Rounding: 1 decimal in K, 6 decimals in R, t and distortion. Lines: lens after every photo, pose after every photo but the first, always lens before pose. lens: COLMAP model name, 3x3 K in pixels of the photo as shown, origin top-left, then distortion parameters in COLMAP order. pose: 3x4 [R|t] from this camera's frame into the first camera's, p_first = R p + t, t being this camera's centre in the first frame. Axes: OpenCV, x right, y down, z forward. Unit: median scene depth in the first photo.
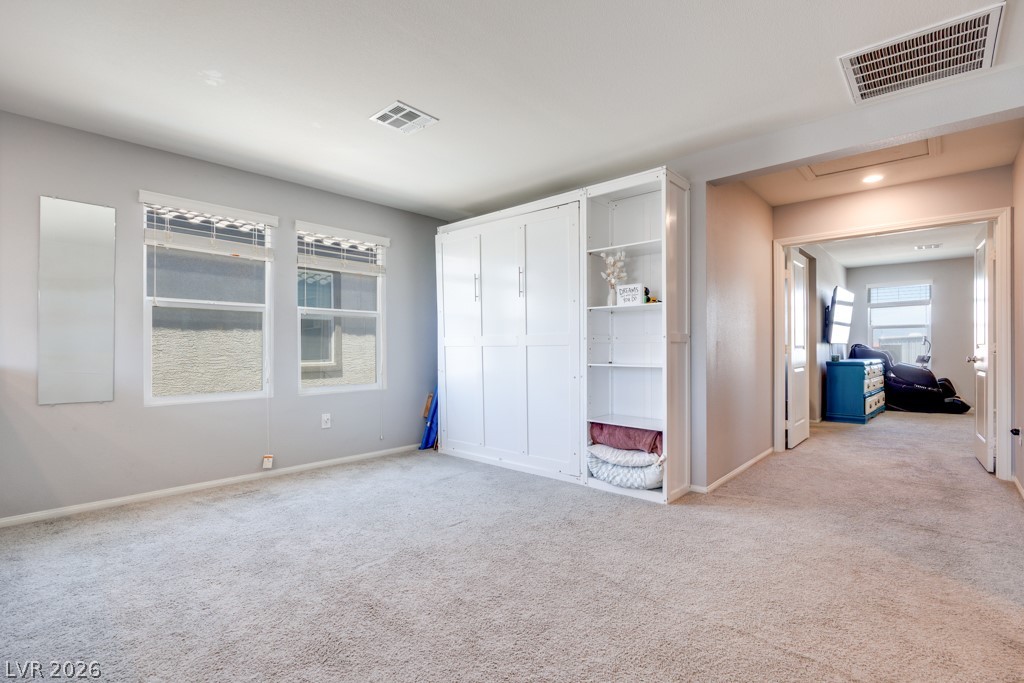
lens RADIAL K [[465.3, 0, 513.2], [0, 465.3, 345.1], [0, 0, 1]] dist [-0.021448, -0.000254]
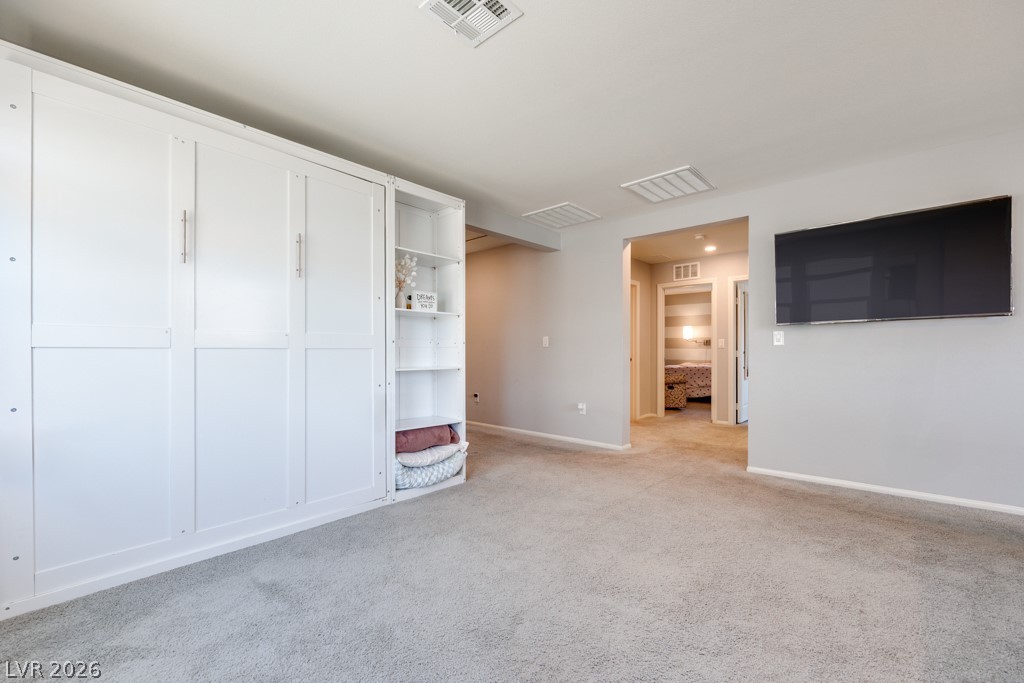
lens RADIAL K [[437.7, 0, 513.3], [0, 437.7, 348.6], [0, 0, 1]] dist [-0.002509, -0.000055]
pose [[-0.008042, 0.011549, 0.999901, -0.734145], [-0.003136, 0.999928, -0.011575, 0.009501], [-0.999963, -0.003229, -0.008005, 0.799862]]
